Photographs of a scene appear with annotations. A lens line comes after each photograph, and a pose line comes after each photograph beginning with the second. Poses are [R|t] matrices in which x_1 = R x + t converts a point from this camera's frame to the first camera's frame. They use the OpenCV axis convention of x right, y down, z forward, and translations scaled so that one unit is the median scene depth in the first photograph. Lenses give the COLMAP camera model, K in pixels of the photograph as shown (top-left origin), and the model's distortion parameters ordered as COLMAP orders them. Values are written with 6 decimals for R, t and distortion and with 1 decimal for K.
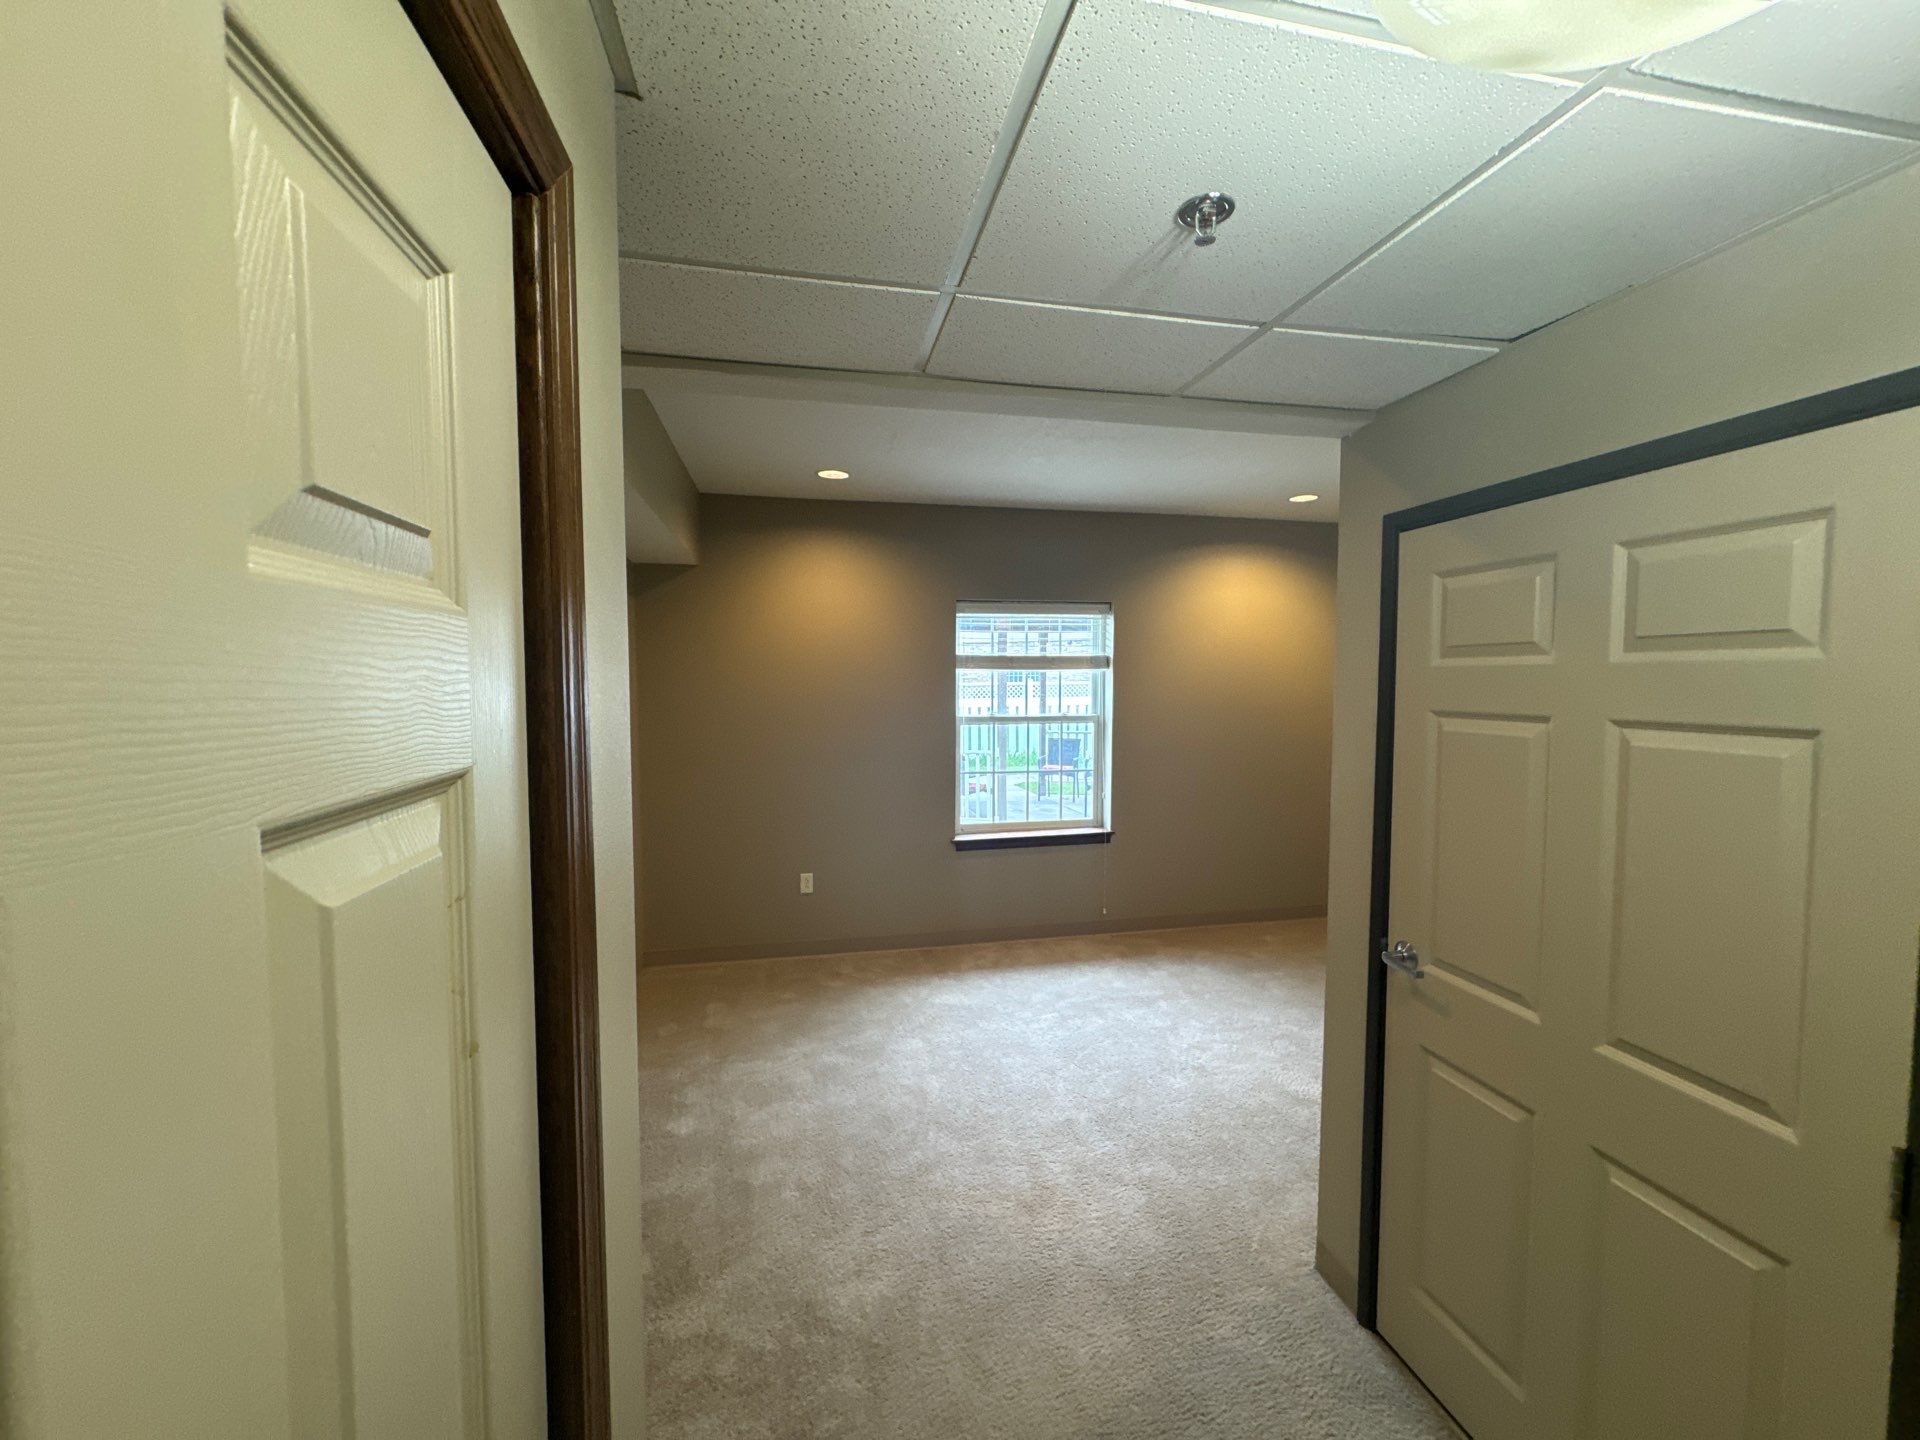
lens RADIAL K [[763.7, 0, 962.2], [0, 763.7, 720.5], [0, 0, 1]] dist [-0.002503, -0.000172]
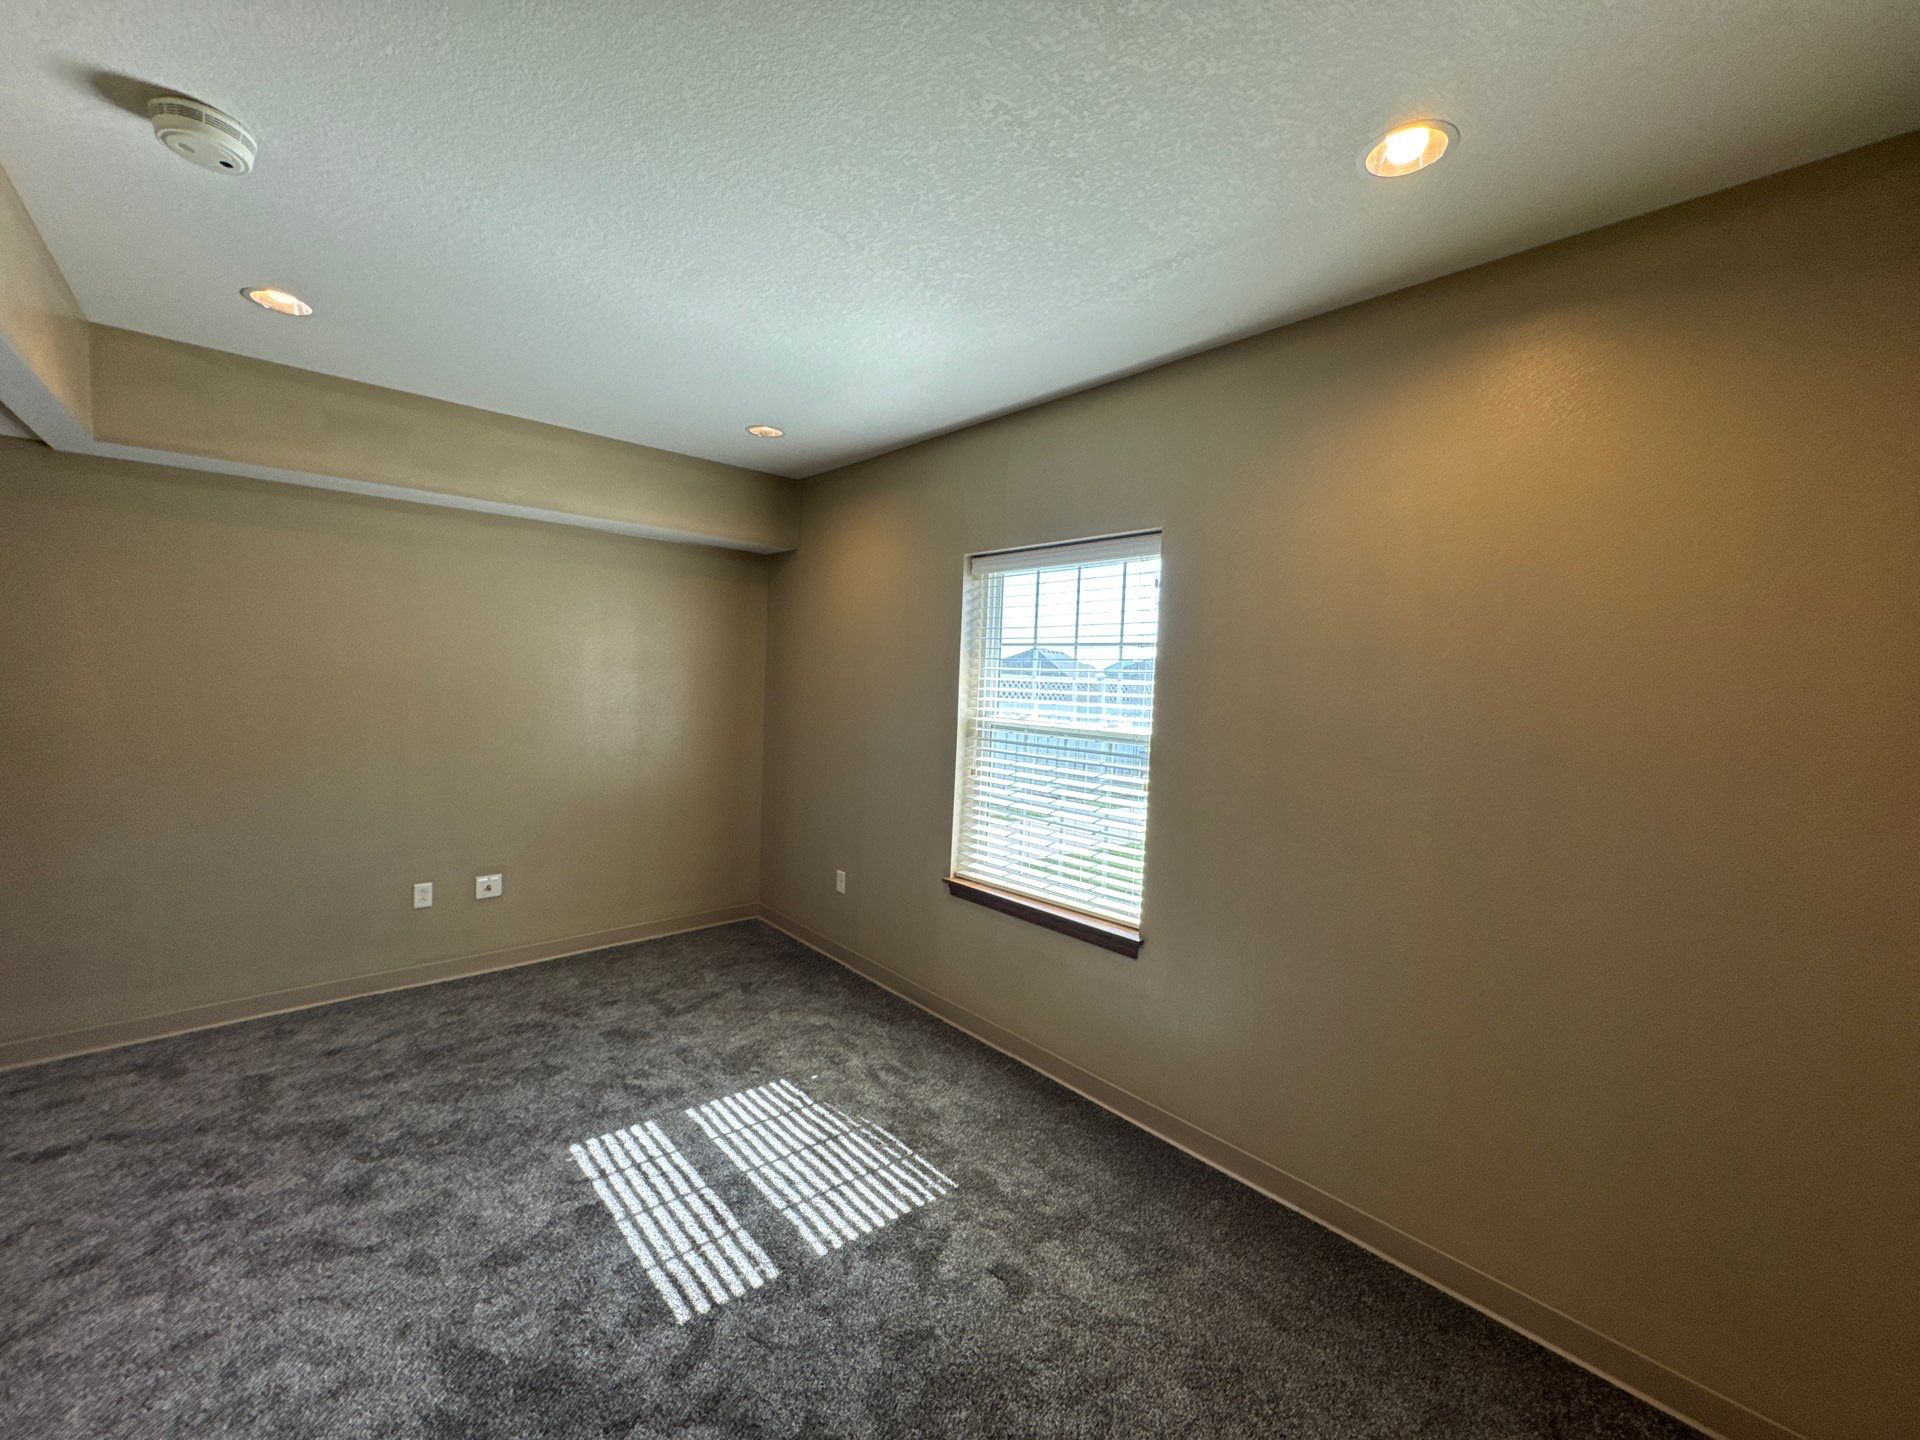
lens RADIAL K [[763.7, 0, 962.2], [0, 763.7, 720.5], [0, 0, 1]] dist [-0.002503, -0.000172]
pose [[0.503935, 0.071215, -0.860801, 0.750049], [-0.086725, 0.995731, 0.031606, -0.027086], [0.859376, 0.058726, 0.507960, 0.741433]]
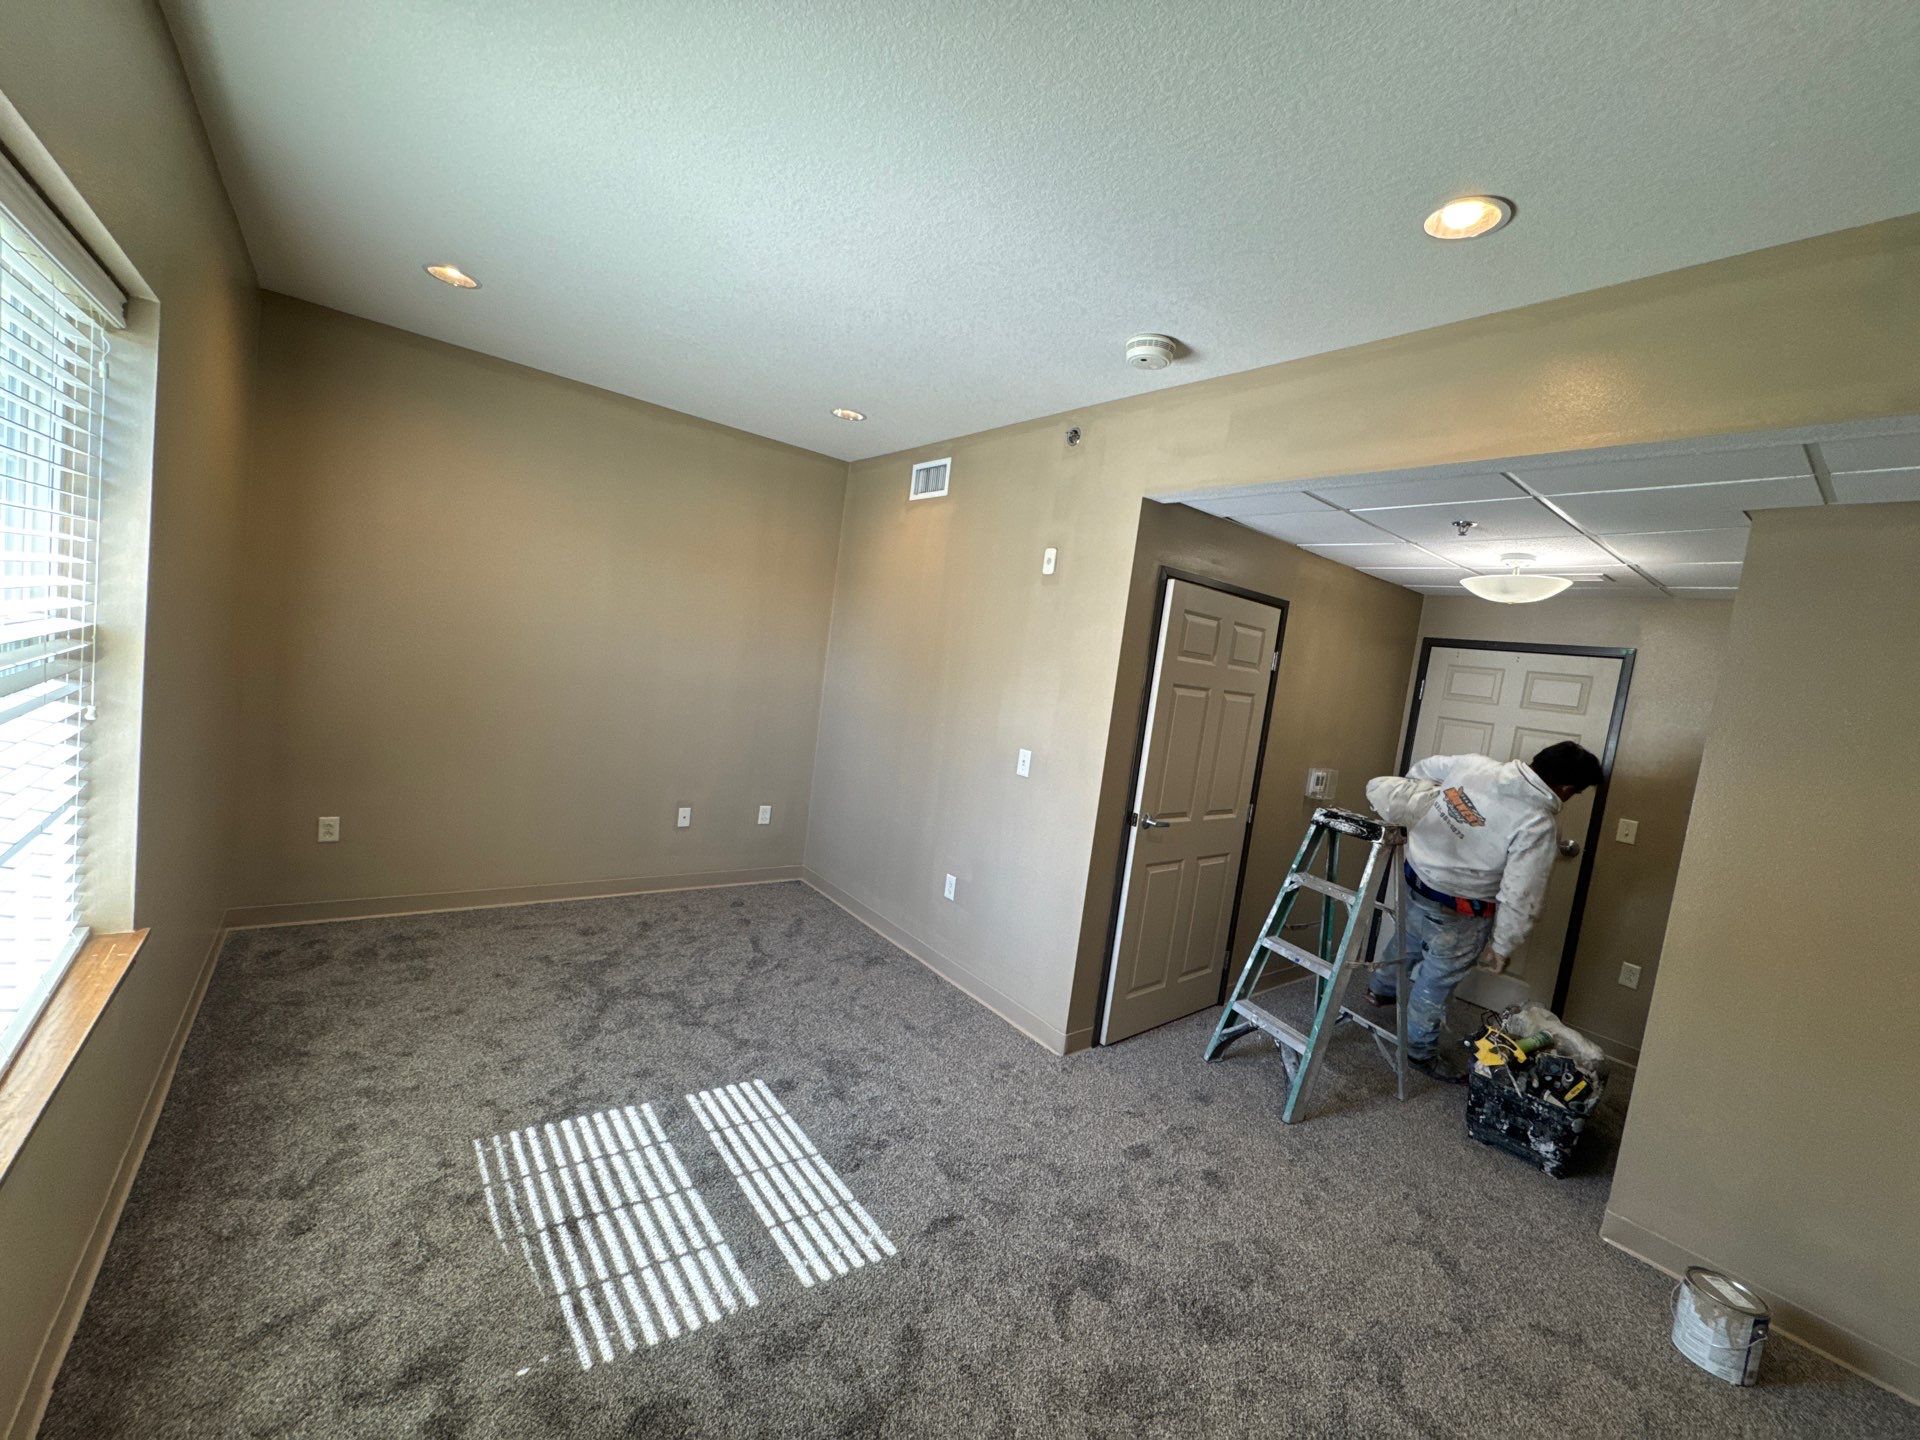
lens RADIAL K [[763.7, 0, 962.2], [0, 763.7, 720.5], [0, 0, 1]] dist [-0.002503, -0.000172]
pose [[-0.431509, -0.132179, 0.892373, -0.372012], [-0.079128, 0.990940, 0.108516, -0.037951], [-0.898632, -0.023786, -0.438059, 0.999763]]
